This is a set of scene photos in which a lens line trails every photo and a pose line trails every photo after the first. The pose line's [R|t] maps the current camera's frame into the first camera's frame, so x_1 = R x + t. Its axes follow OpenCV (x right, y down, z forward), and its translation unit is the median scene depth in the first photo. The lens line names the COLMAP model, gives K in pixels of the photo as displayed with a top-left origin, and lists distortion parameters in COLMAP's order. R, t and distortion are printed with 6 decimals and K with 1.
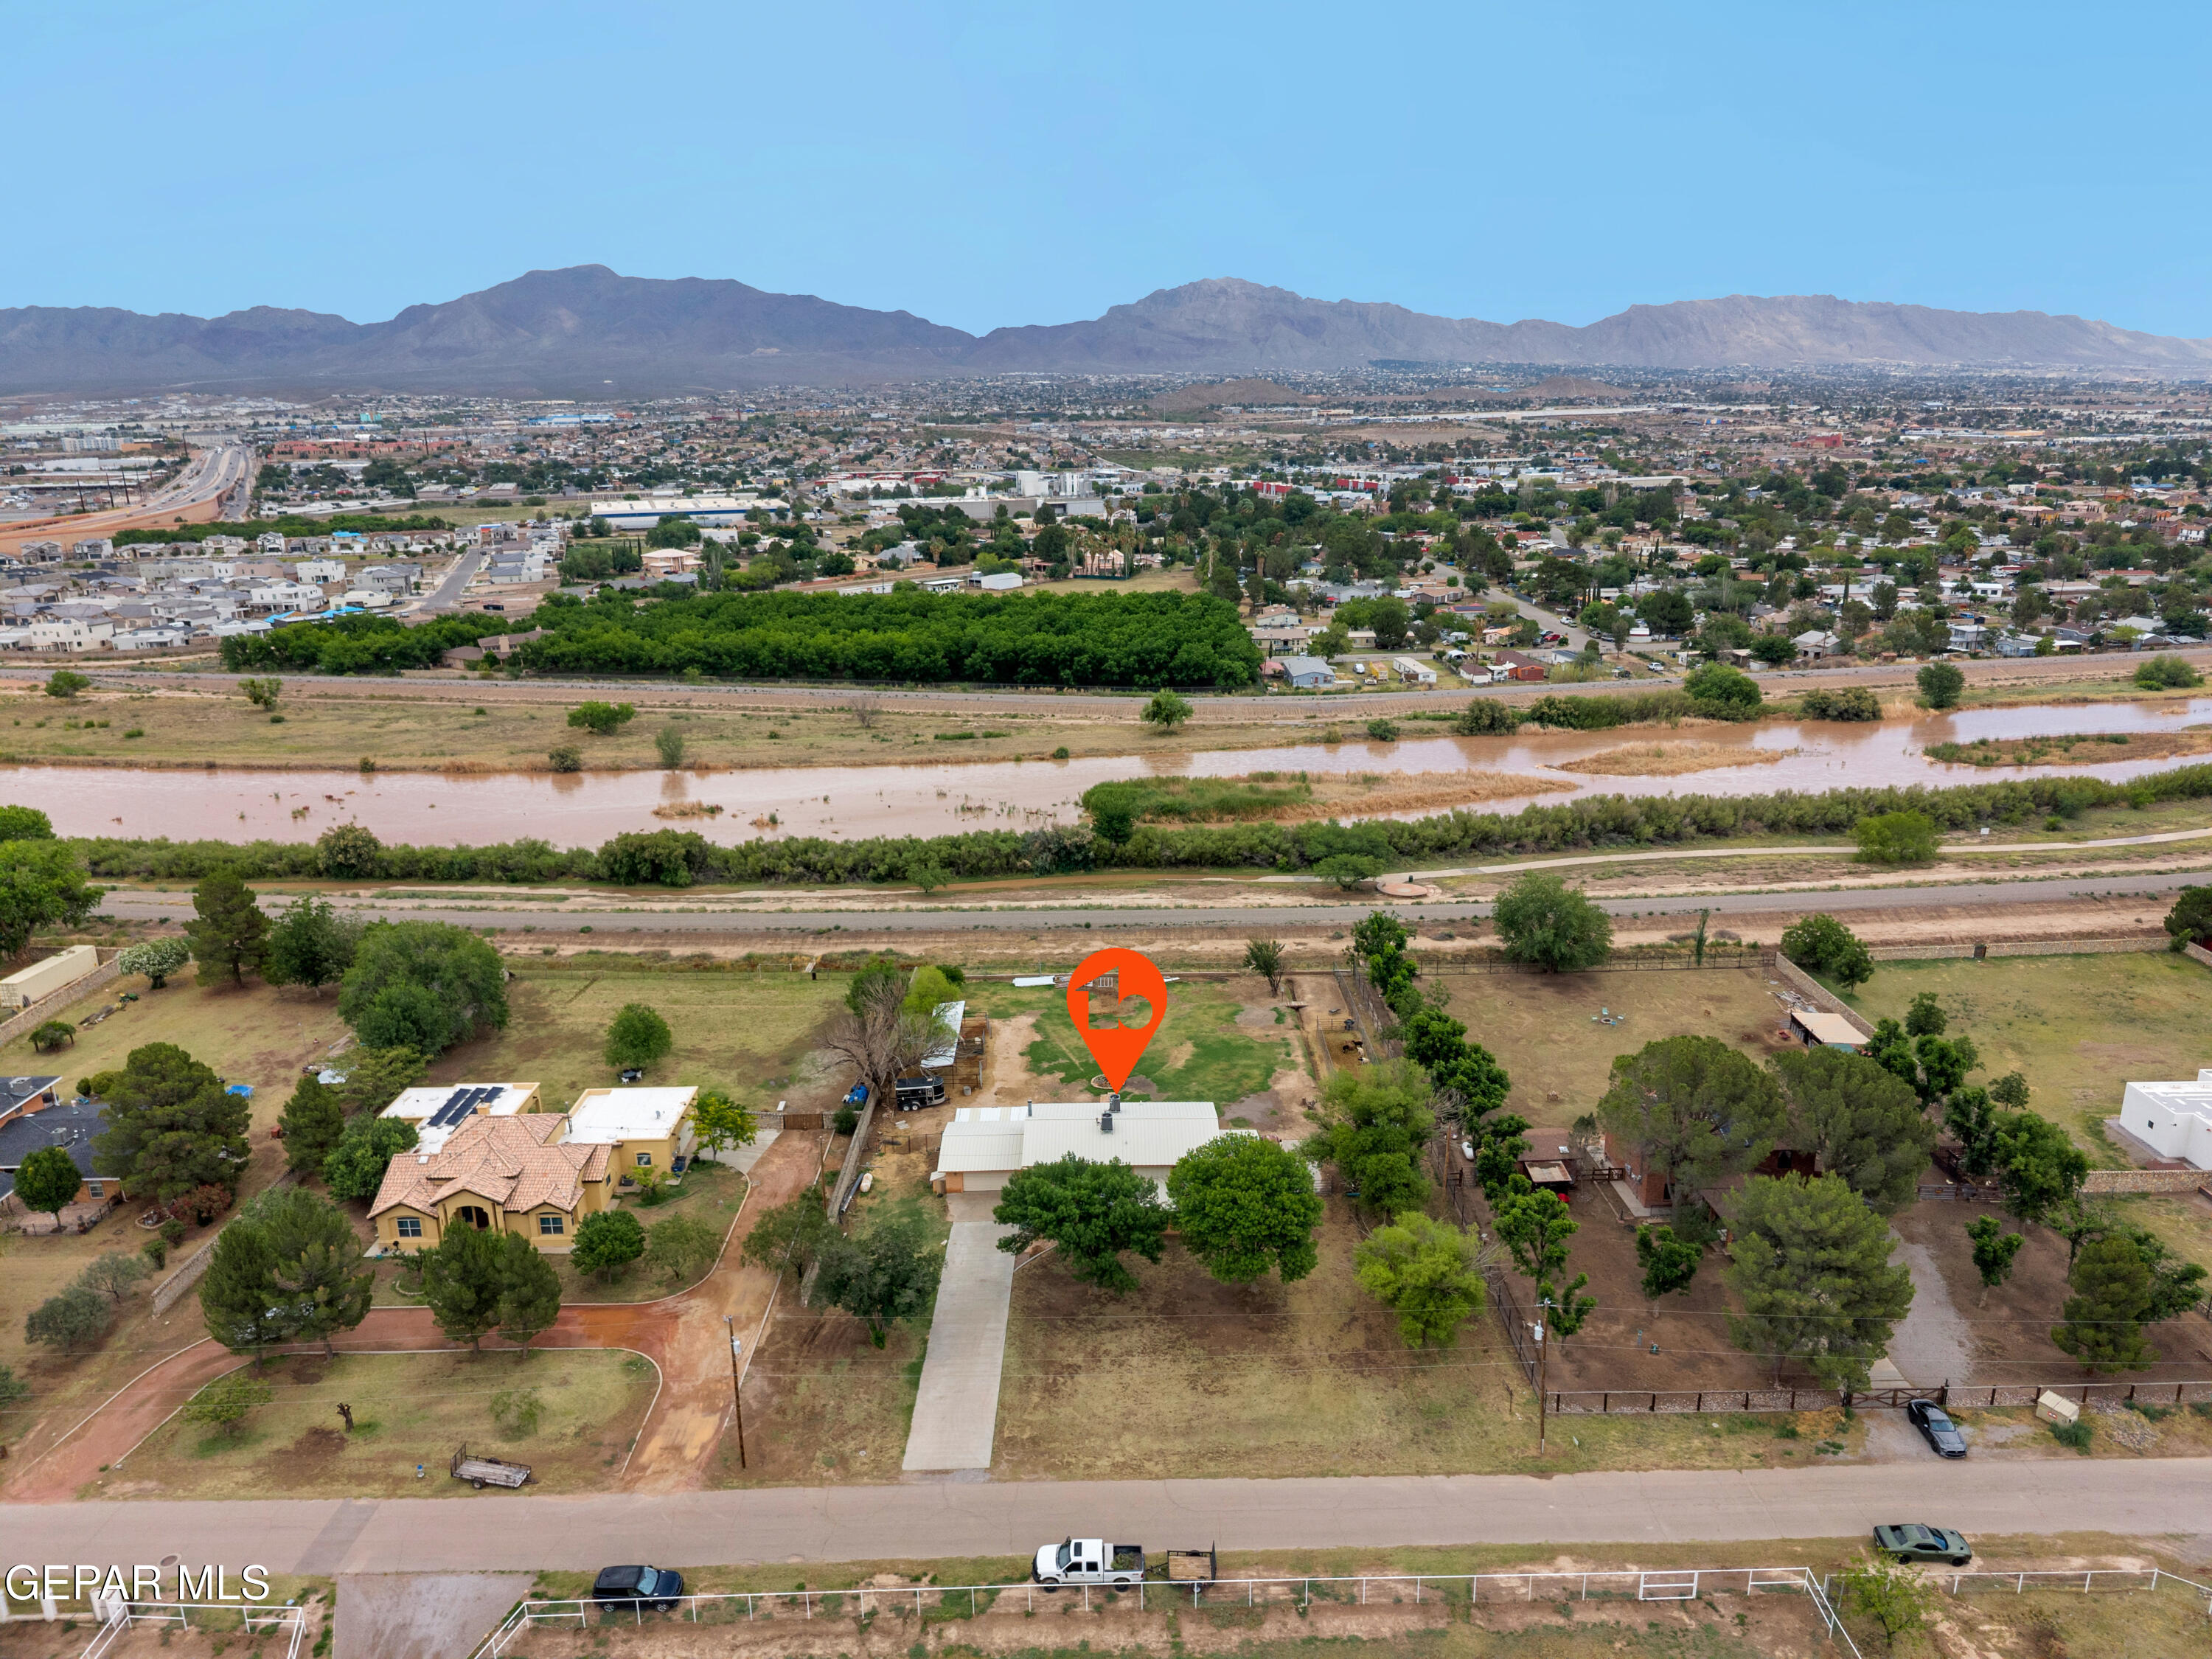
lens RADIAL K [[1475.1, 0, 1107.2], [0, 1475.1, 834.7], [0, 0, 1]] dist [0.033329, -0.037352]
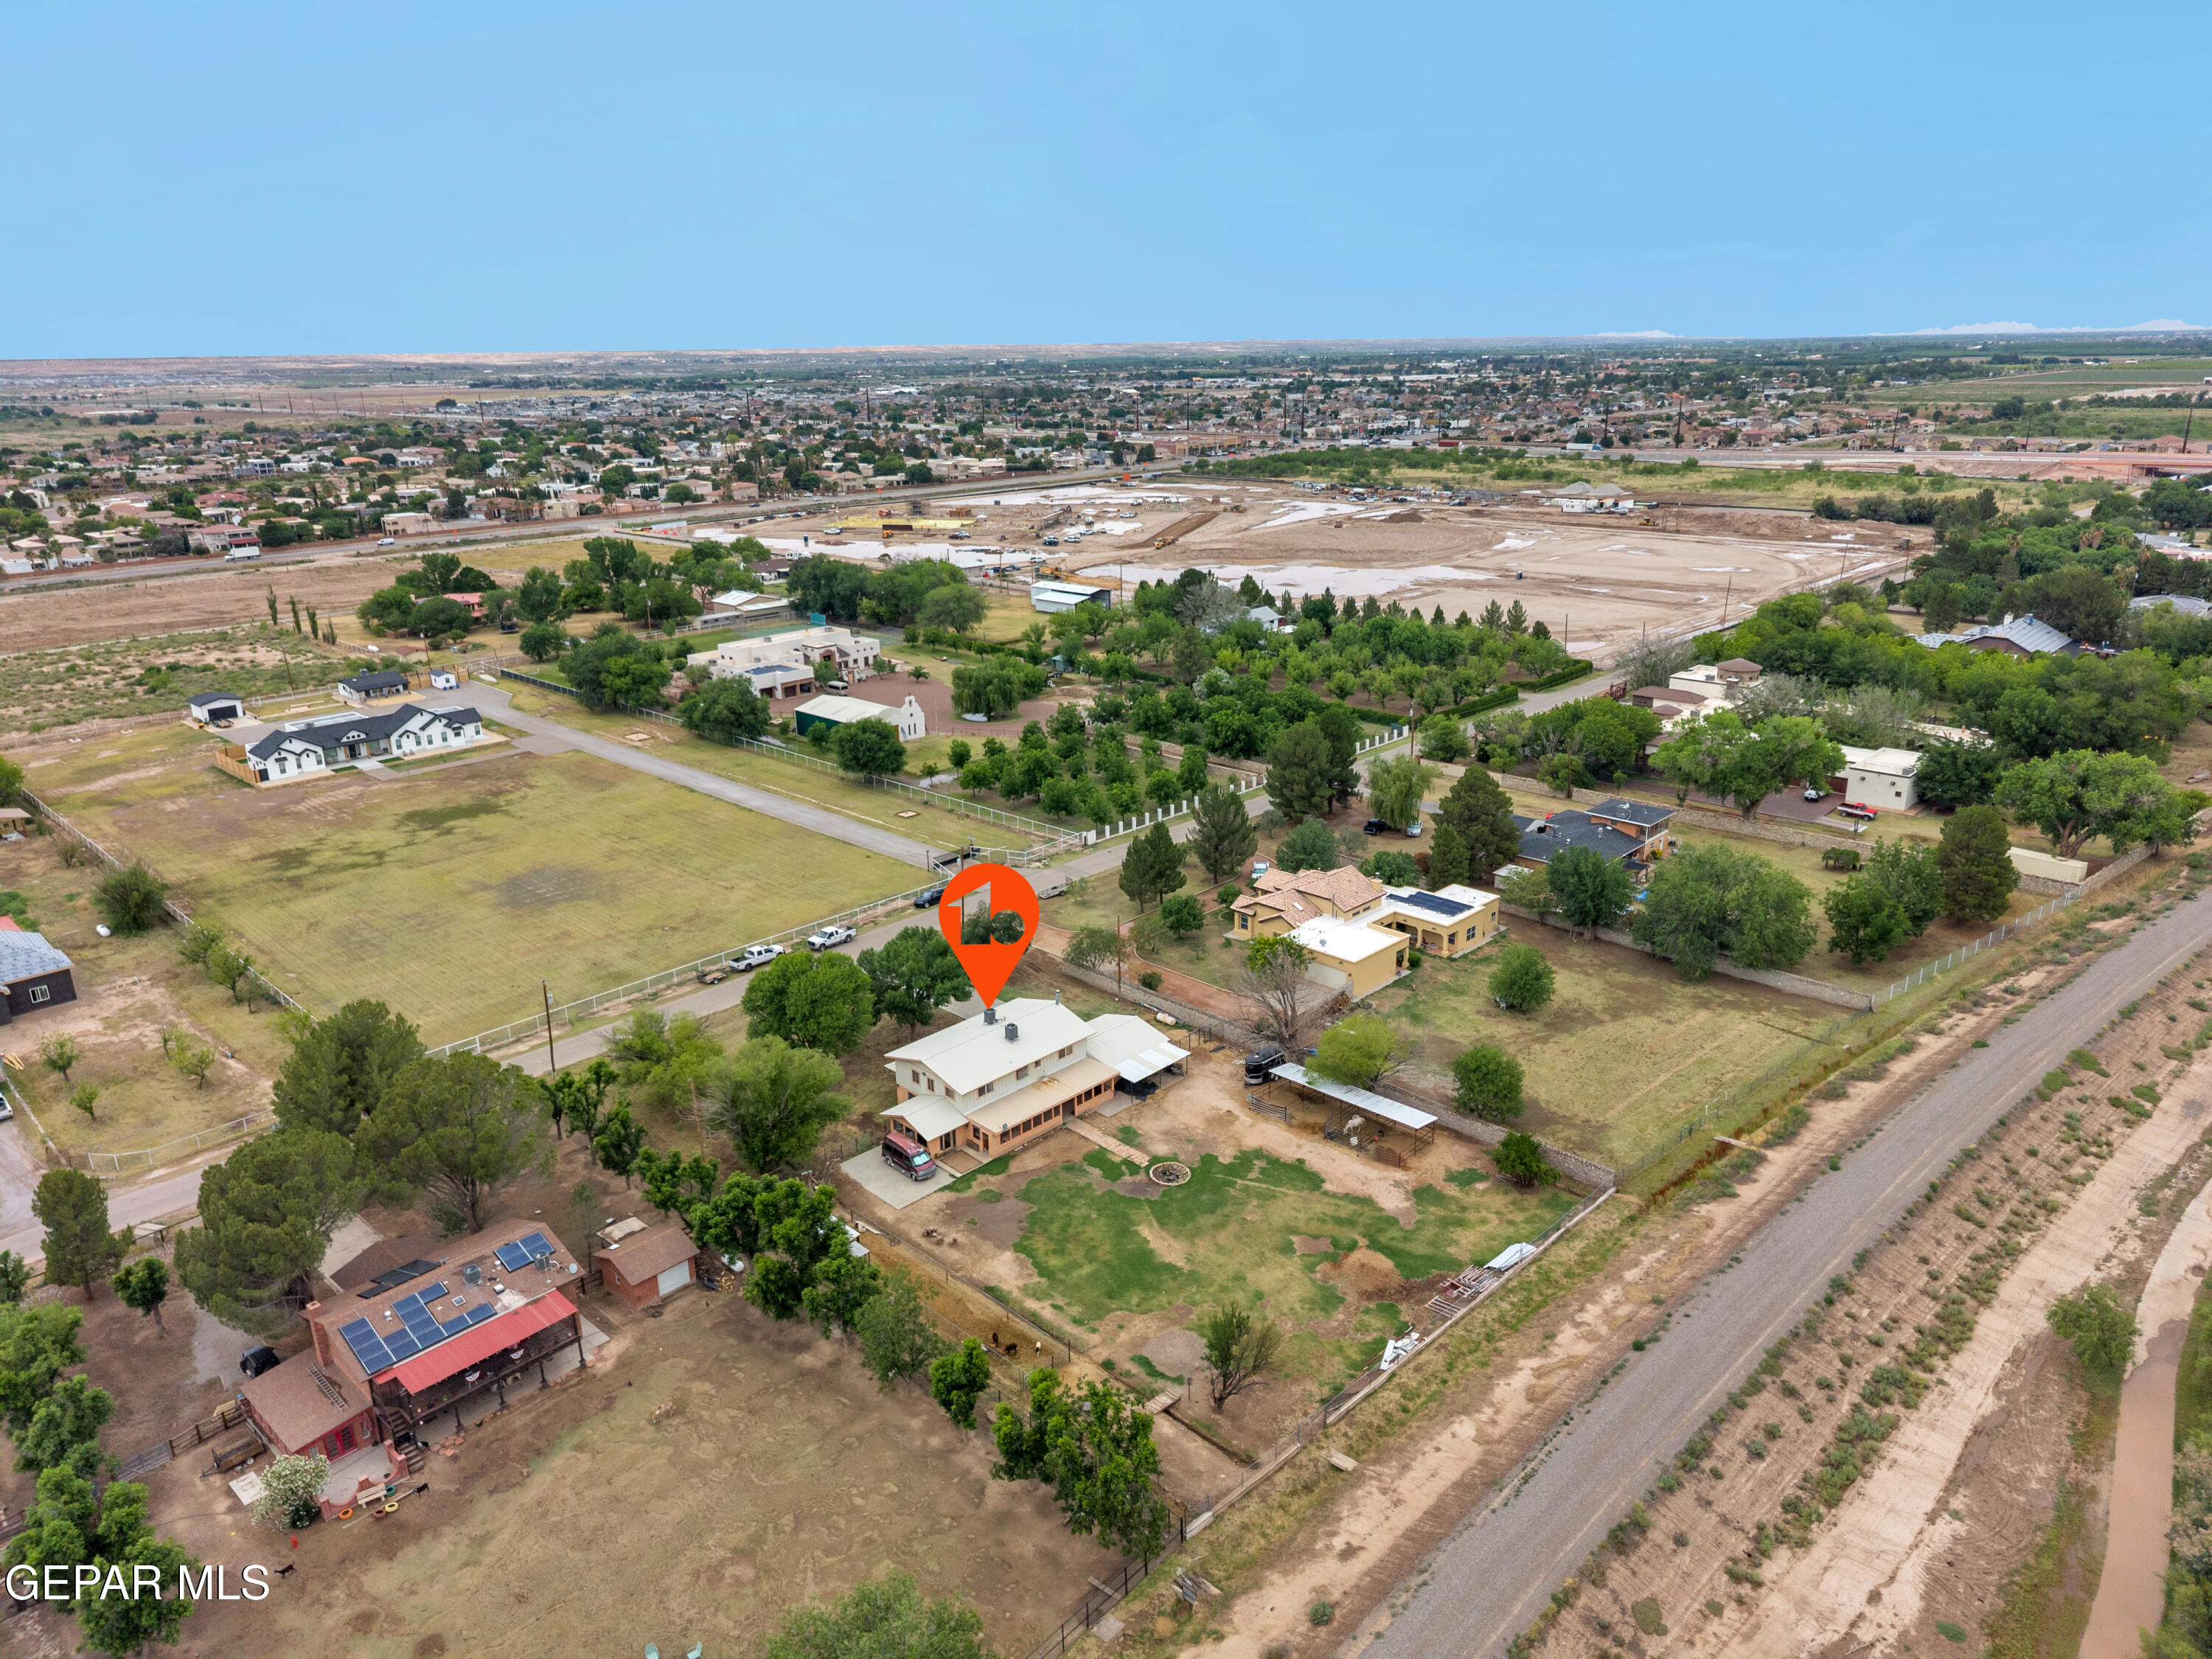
lens RADIAL K [[1443.9, 0, 1101.0], [0, 1443.9, 911.5], [0, 0, 1]] dist [0.024006, -0.030569]
pose [[-0.706951, 0.281976, -0.648621, 0.358600], [-0.169126, 0.823083, 0.542155, -0.272367], [0.686743, 0.492975, -0.534190, 0.926194]]
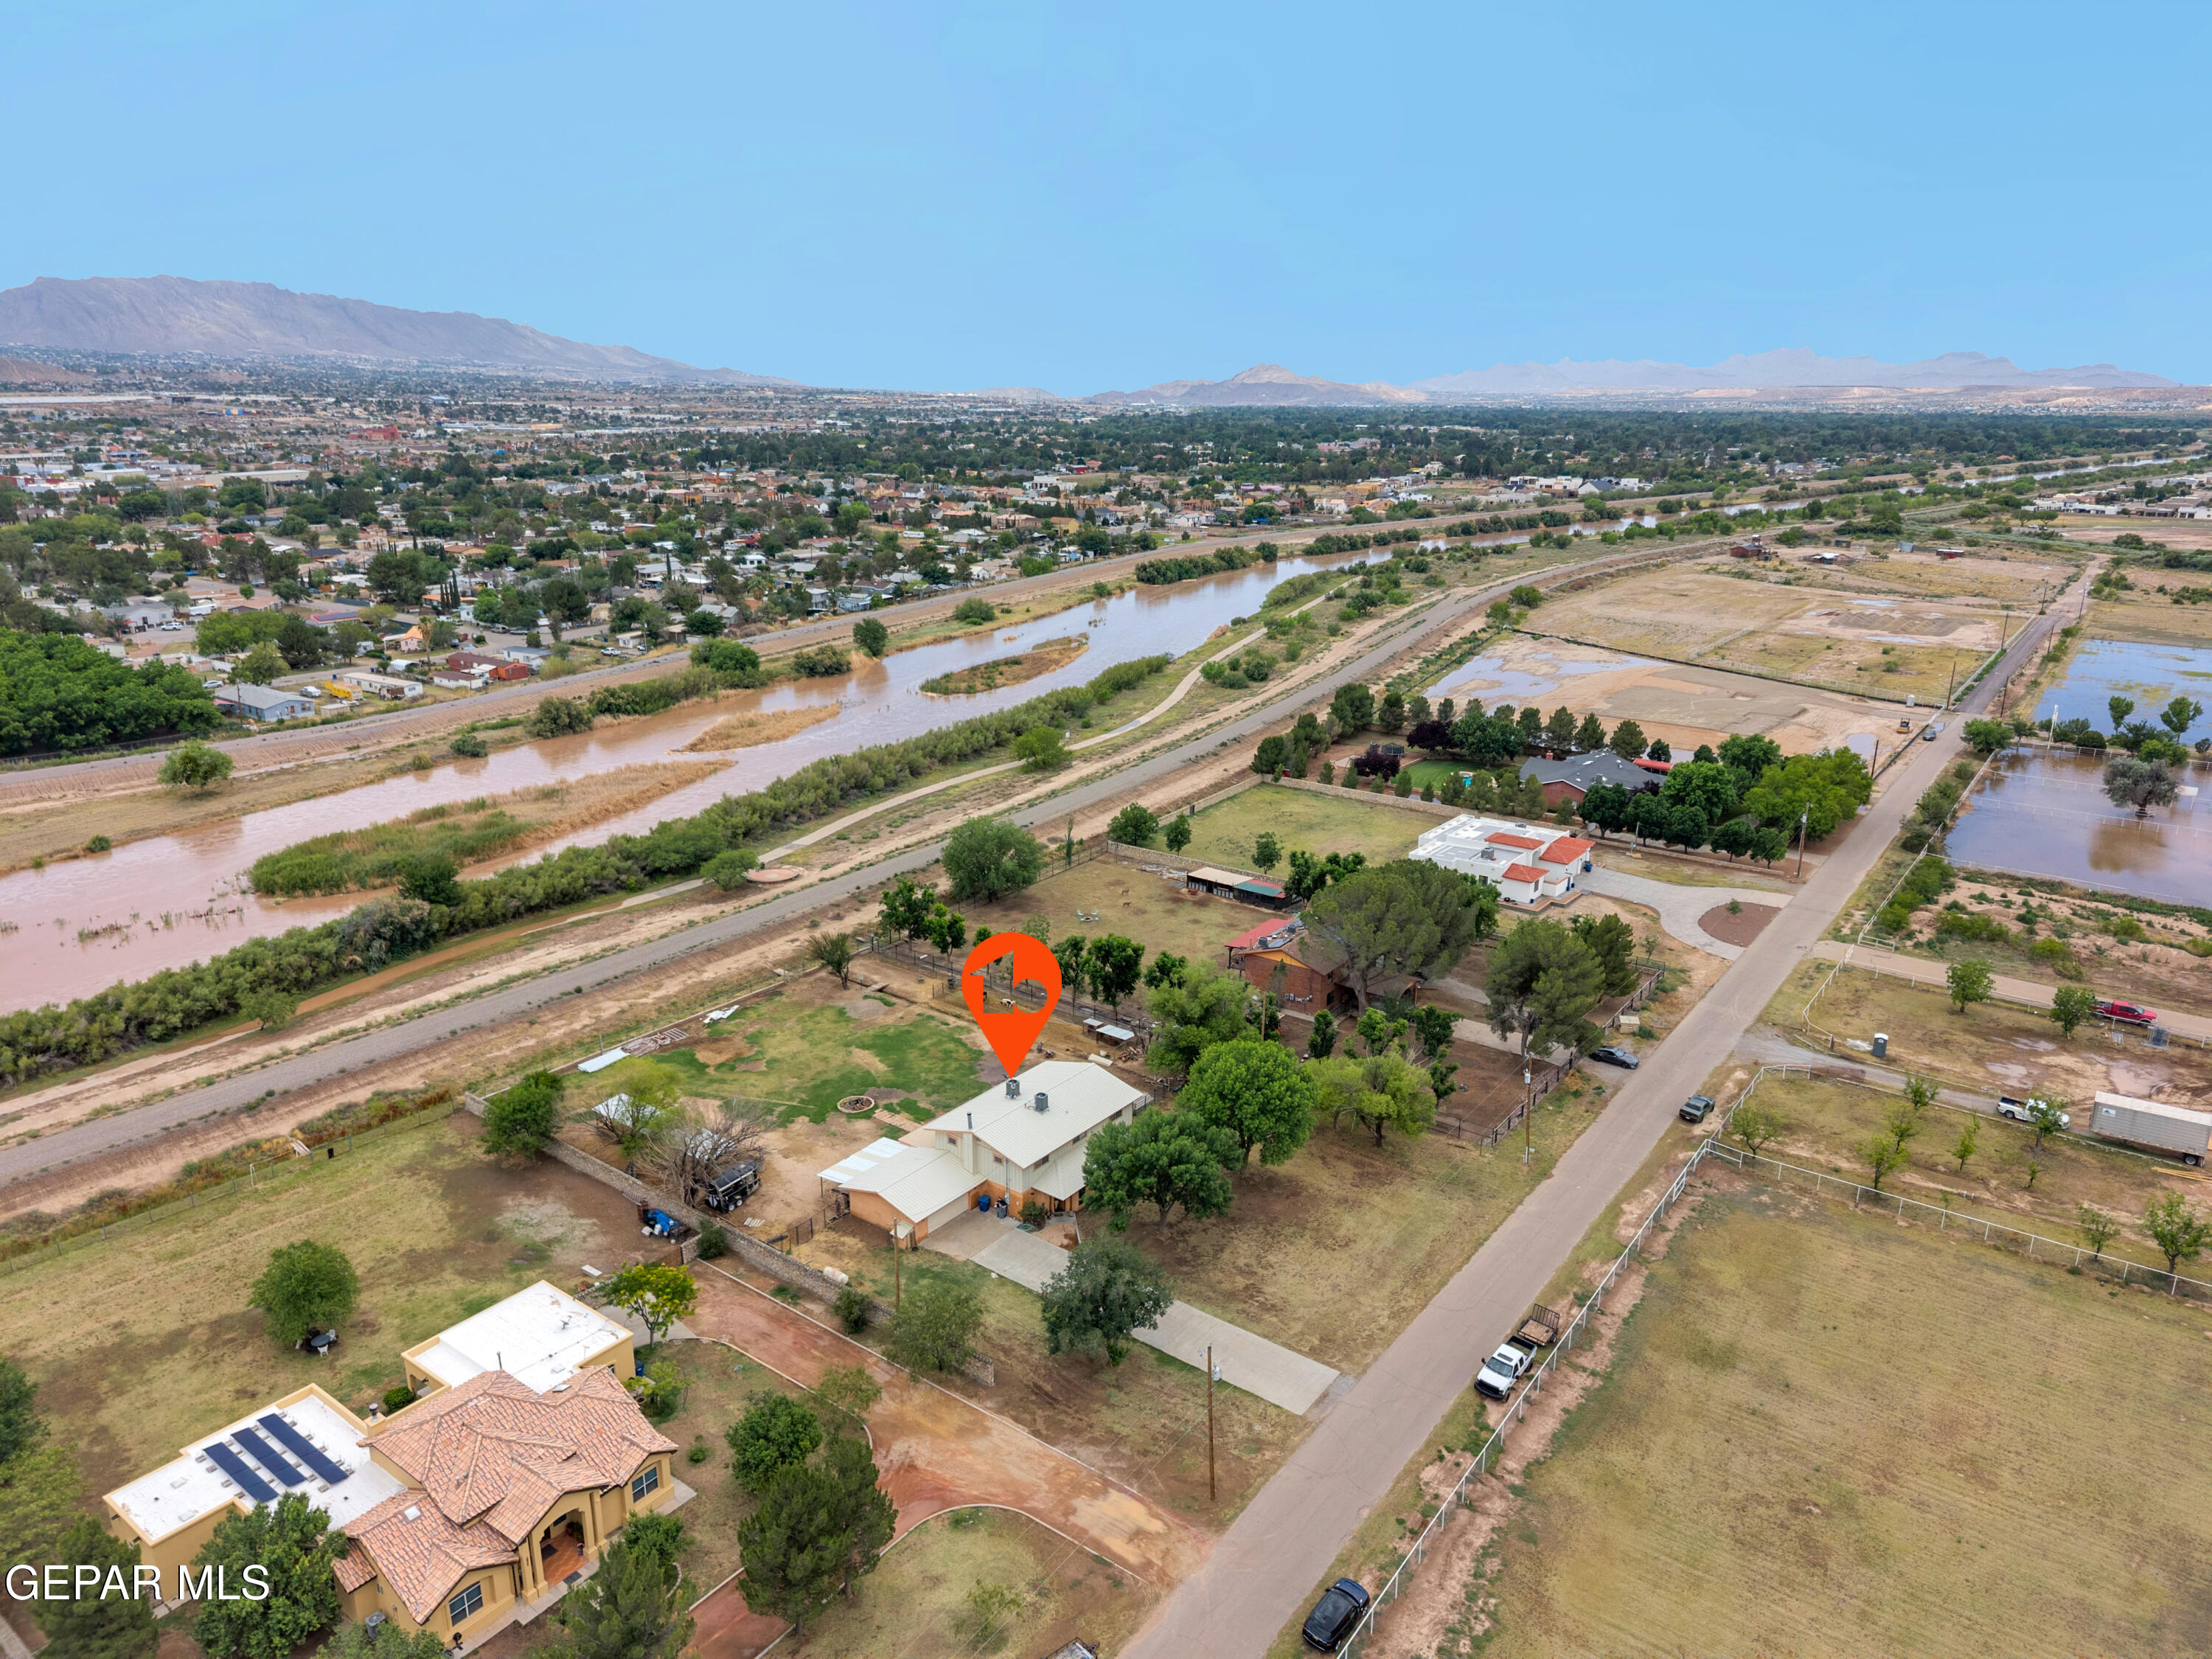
lens RADIAL K [[1486.2, 0, 1106.0], [0, 1486.2, 829.5], [0, 0, 1]] dist [0.007080, -0.008202]
pose [[0.601151, -0.206517, 0.771989, -0.415574], [0.205996, 0.973430, 0.099995, -0.045286], [-0.772128, 0.098915, 0.627721, 0.182780]]
